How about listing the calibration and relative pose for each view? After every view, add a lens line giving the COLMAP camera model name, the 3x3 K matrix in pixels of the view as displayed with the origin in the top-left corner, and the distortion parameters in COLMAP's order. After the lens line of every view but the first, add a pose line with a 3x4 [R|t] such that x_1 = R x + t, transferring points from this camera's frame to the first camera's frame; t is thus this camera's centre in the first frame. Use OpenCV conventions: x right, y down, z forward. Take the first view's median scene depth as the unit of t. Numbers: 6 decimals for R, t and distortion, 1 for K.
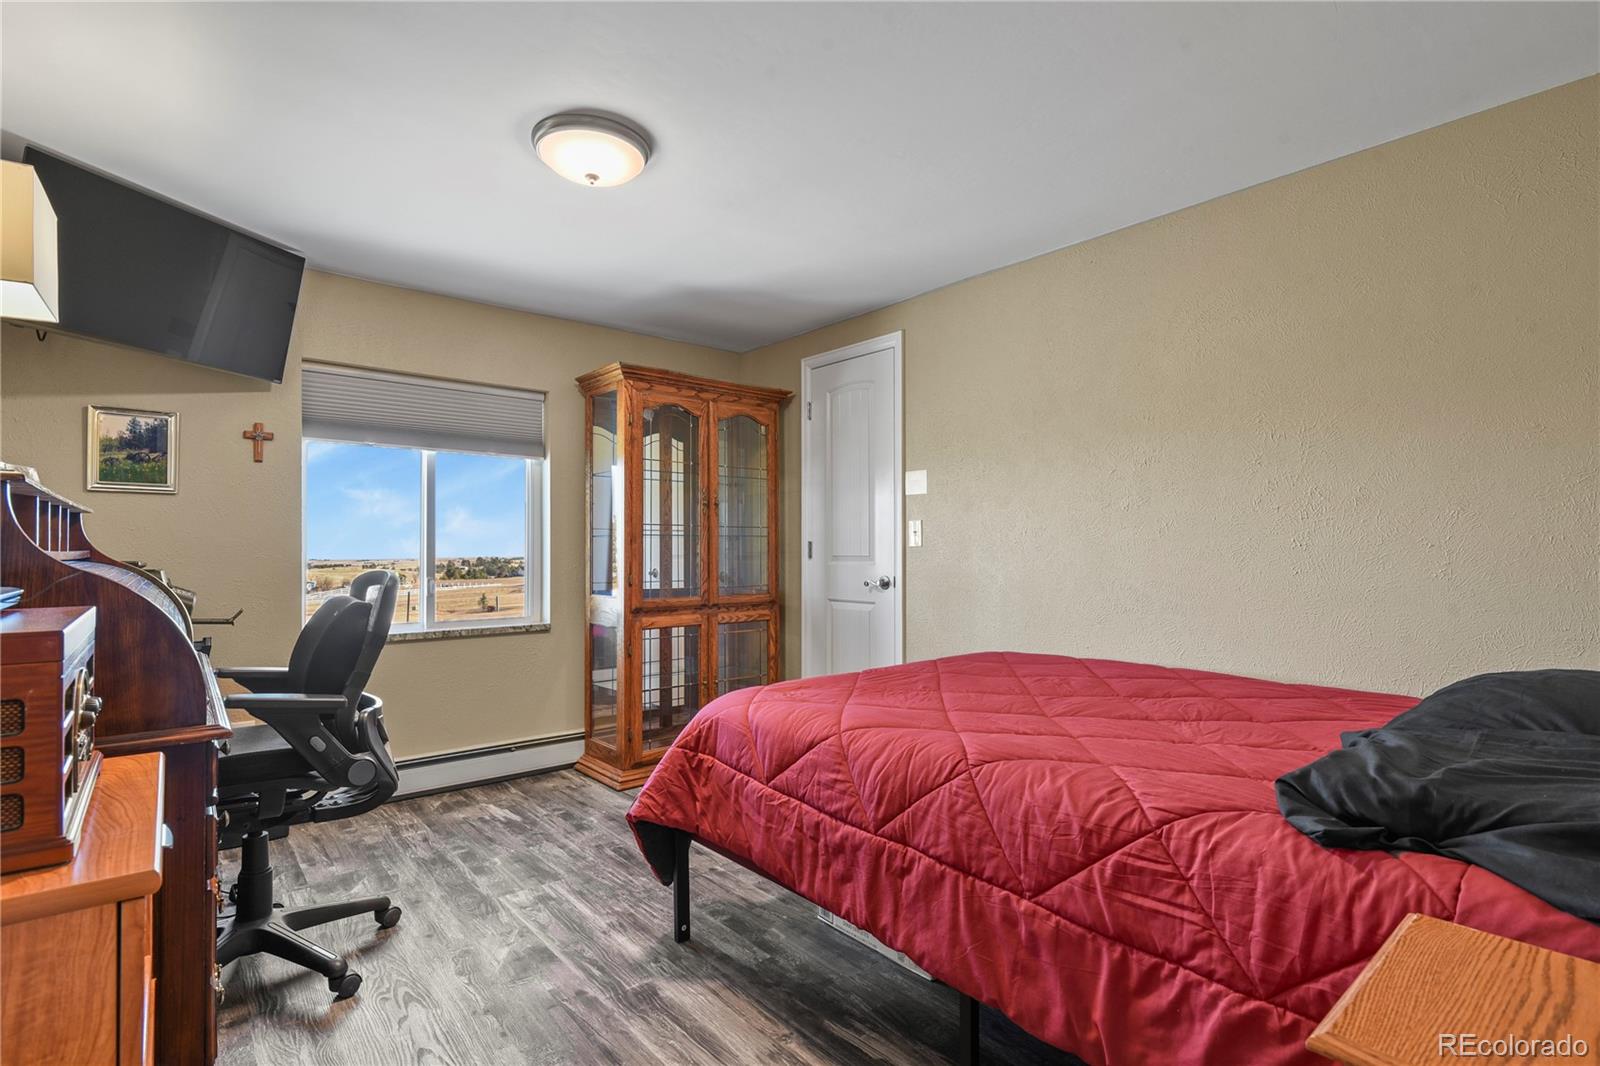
lens RADIAL K [[769.9, 0, 798.5], [0, 769.9, 537.3], [0, 0, 1]] dist [-0.007114, -0.003328]
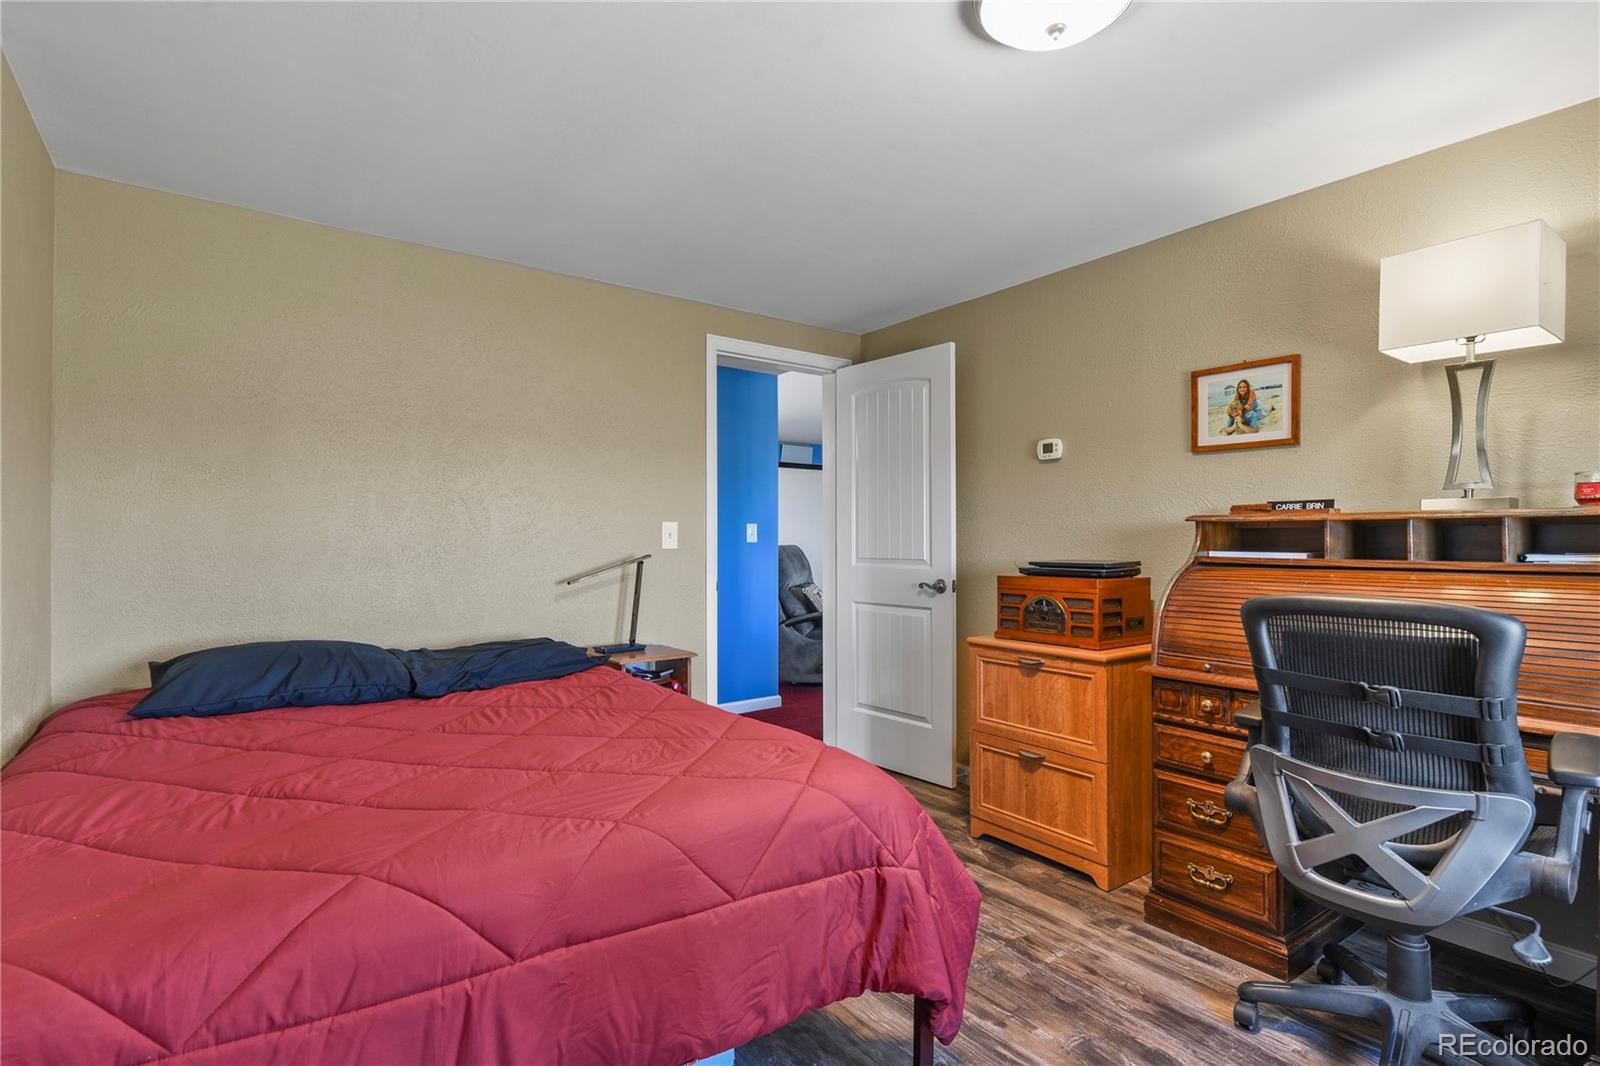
lens RADIAL K [[769.9, 0, 801.6], [0, 769.9, 535.3], [0, 0, 1]] dist [-0.007114, -0.003328]
pose [[-0.998406, 0.000794, 0.056430, -0.088036], [0.000280, 0.999959, -0.009105, -0.009364], [-0.056435, -0.009075, -0.998365, 1.951833]]
